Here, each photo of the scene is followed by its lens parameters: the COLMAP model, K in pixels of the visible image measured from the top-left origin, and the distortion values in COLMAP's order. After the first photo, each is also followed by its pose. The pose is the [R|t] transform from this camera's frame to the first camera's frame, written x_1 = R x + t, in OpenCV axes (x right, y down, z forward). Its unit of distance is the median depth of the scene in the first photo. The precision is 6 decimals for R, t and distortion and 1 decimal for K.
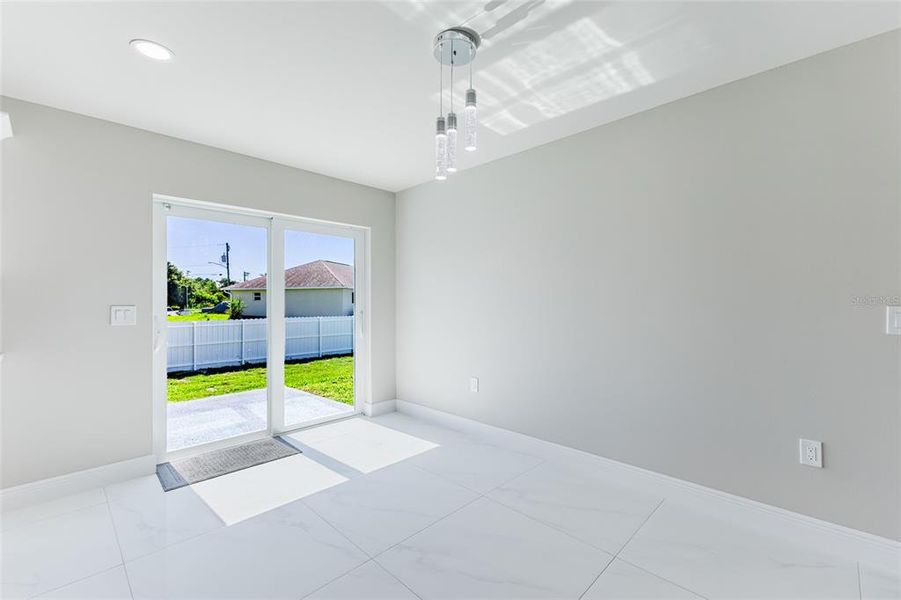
lens RADIAL K [[390.5, 0, 449.6], [0, 390.5, 297.0], [0, 0, 1]] dist [0.021125, -0.000013]
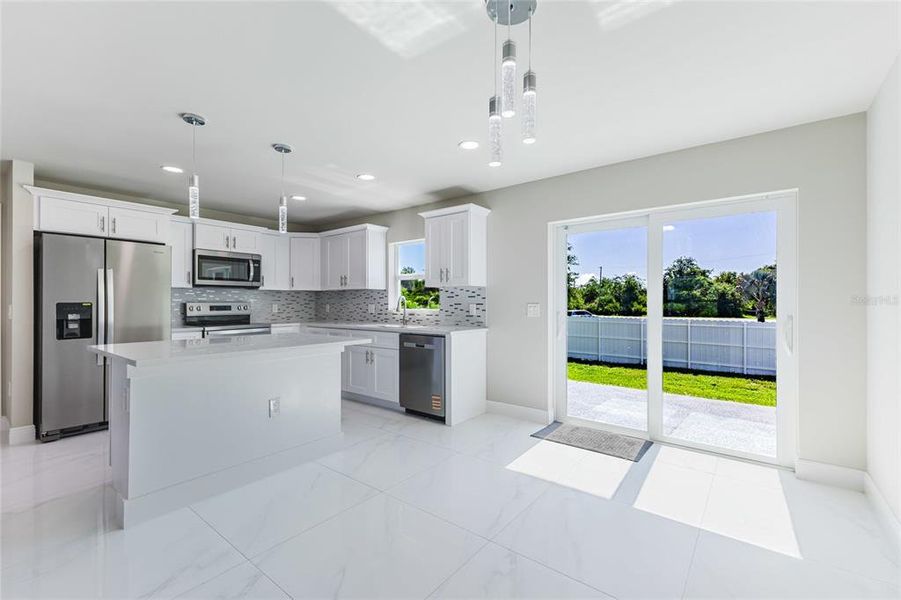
lens RADIAL K [[385.1, 0, 452.2], [0, 385.1, 300.9], [0, 0, 1]] dist [0.004463, -0.000077]
pose [[0.119208, 0.002772, -0.992865, 0.416201], [0.008004, 0.999961, 0.003753, 0.003528], [0.992837, -0.008394, 0.119181, 0.392348]]
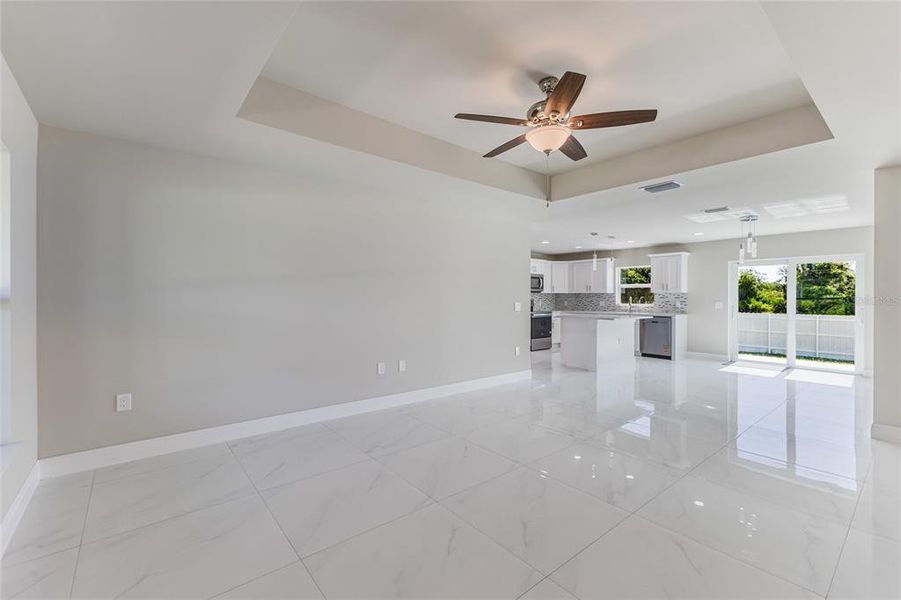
lens RADIAL K [[385.1, 0, 452.2], [0, 385.1, 300.9], [0, 0, 1]] dist [0.004463, -0.000077]
pose [[-0.093580, 0.014954, -0.995499, 1.645150], [0.006104, 0.999877, 0.014446, -0.027417], [0.995593, -0.004725, -0.093659, -0.523292]]
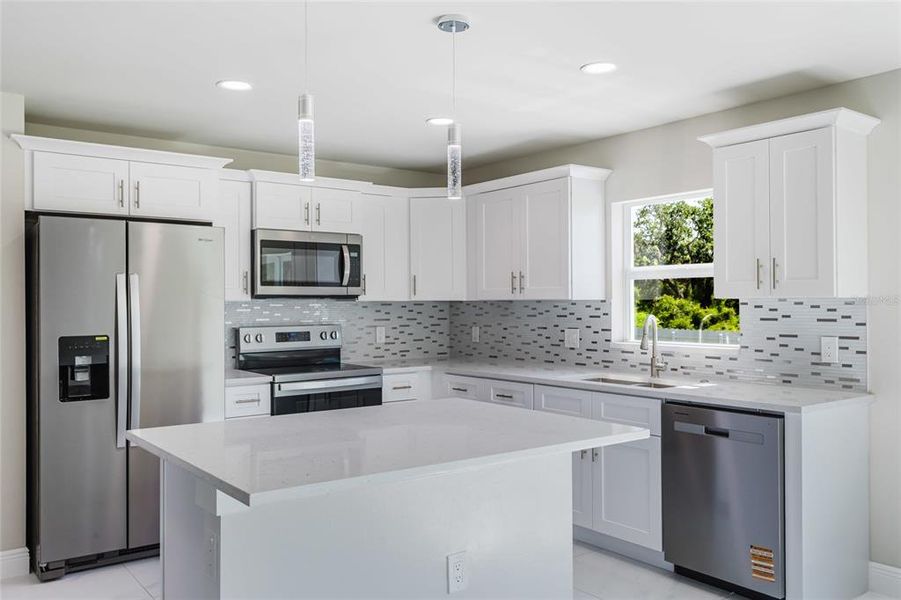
lens RADIAL K [[739.0, 0, 452.3], [0, 739.0, 302.3], [0, 0, 1]] dist [0.002722, -0.003260]
pose [[-0.139229, 0.006083, -0.990242, 0.302939], [0.013838, 0.999895, 0.004197, -0.040238], [0.990164, -0.013118, -0.139299, 0.230437]]
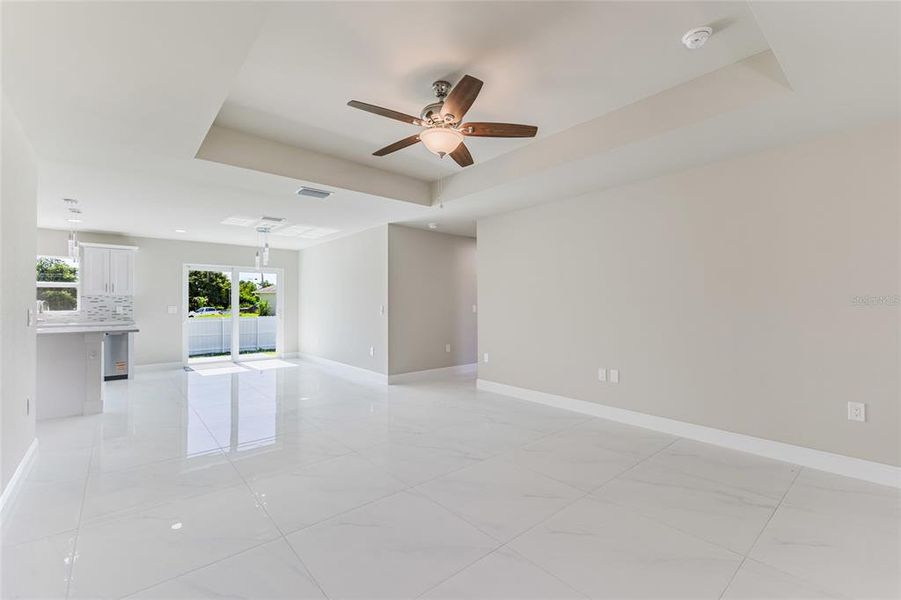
lens RADIAL K [[385.1, 0, 452.2], [0, 385.1, 300.9], [0, 0, 1]] dist [0.004463, -0.000077]
pose [[0.997522, 0.004805, -0.070187, 0.958127], [-0.004481, 0.999979, 0.004776, -0.024586], [0.070209, -0.004449, 0.997522, -1.136773]]
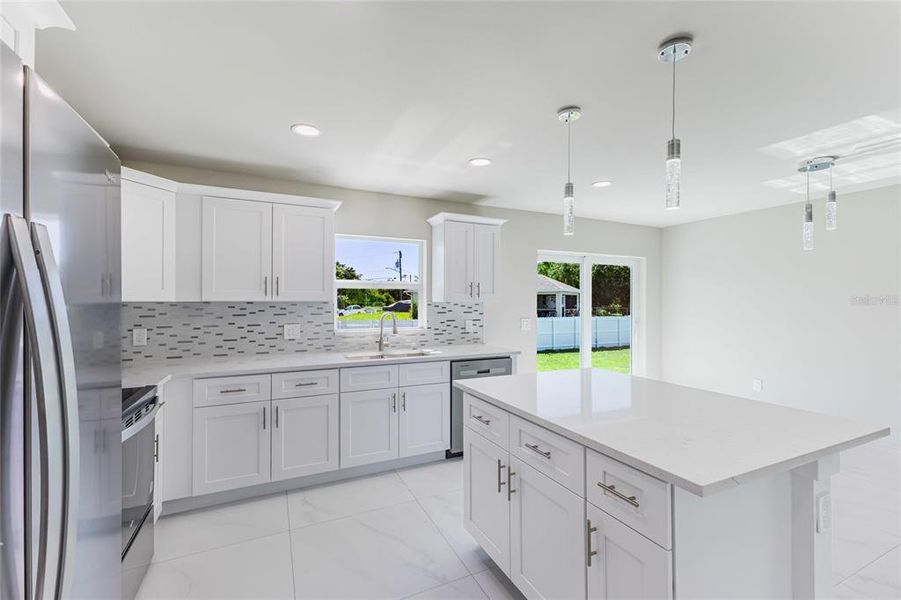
lens RADIAL K [[385.1, 0, 452.2], [0, 385.1, 300.9], [0, 0, 1]] dist [0.004463, -0.000077]
pose [[0.942456, 0.009918, -0.334184, -0.431269], [-0.006554, 0.999916, 0.011193, -0.050579], [0.334267, -0.008359, 0.942441, -0.485042]]
